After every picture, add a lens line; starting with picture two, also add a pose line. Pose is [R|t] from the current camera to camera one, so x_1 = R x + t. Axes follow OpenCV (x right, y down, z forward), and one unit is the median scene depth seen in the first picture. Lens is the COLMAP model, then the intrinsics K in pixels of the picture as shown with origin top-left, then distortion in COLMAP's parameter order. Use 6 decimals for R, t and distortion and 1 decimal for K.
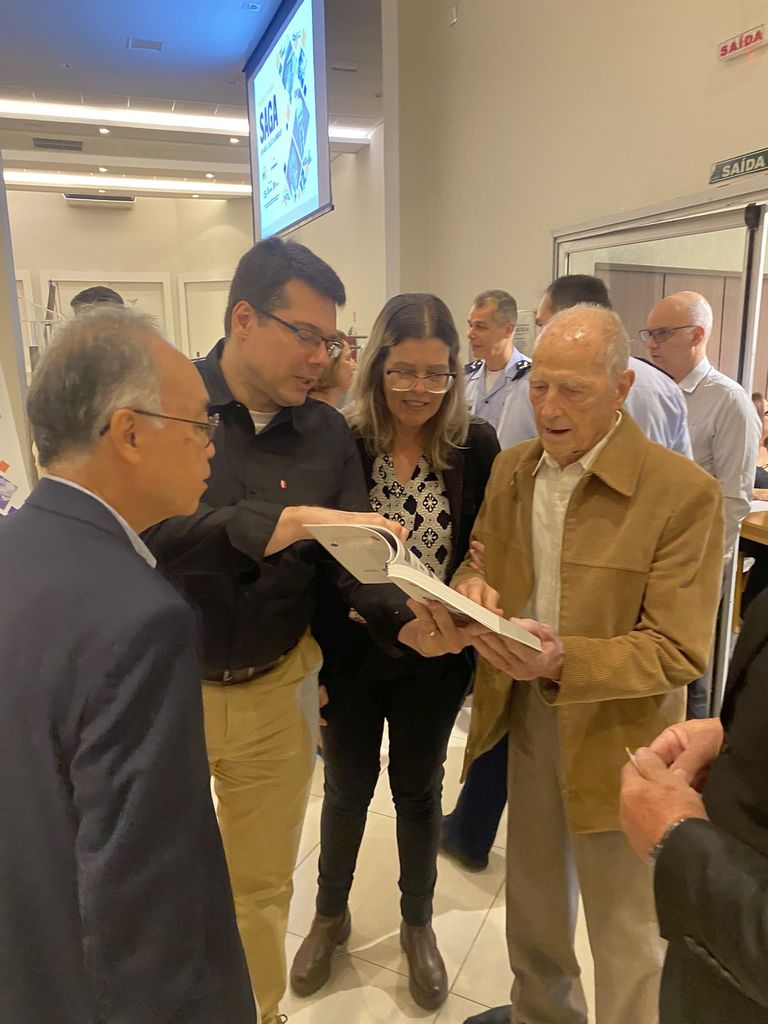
lens RADIAL K [[768.0, 0, 383.5], [0, 768.0, 514.1], [0, 0, 1]] dist [-0.002882, -0.000926]
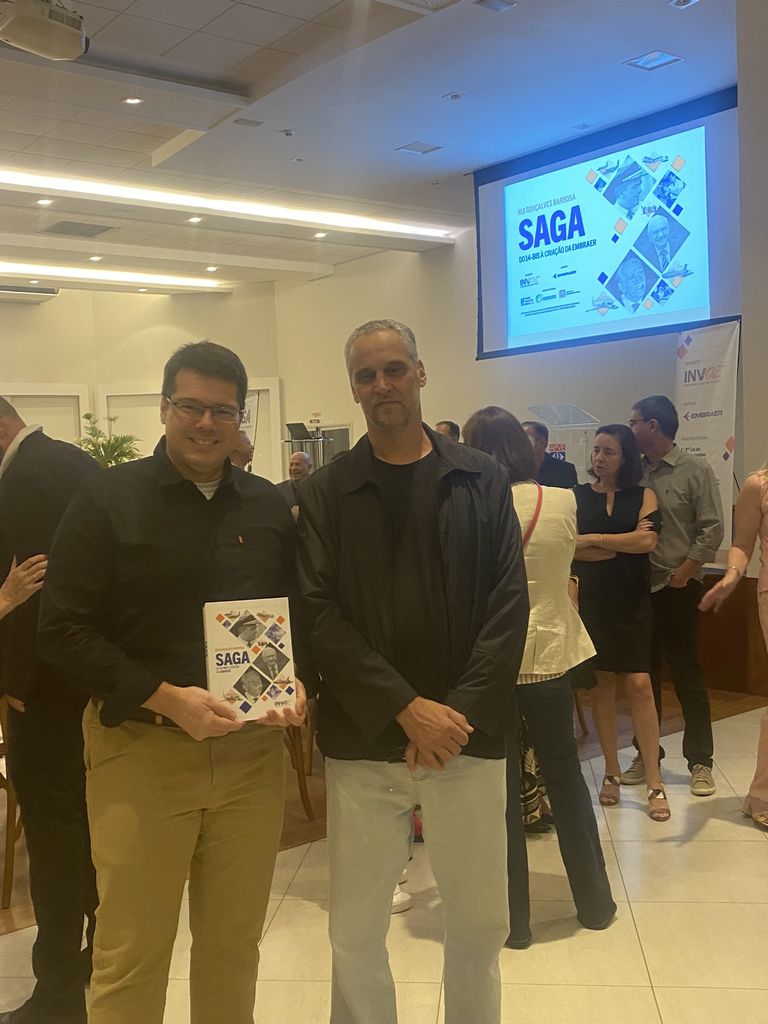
lens RADIAL K [[1069.6, 0, 381.9], [0, 1069.6, 511.6], [0, 0, 1]] dist [0.022203, 0.000000]
pose [[0.960809, -0.032179, 0.275338, -0.501167], [0.083271, 0.980871, -0.175947, 0.038241], [-0.264409, 0.191979, 0.945109, -0.103284]]
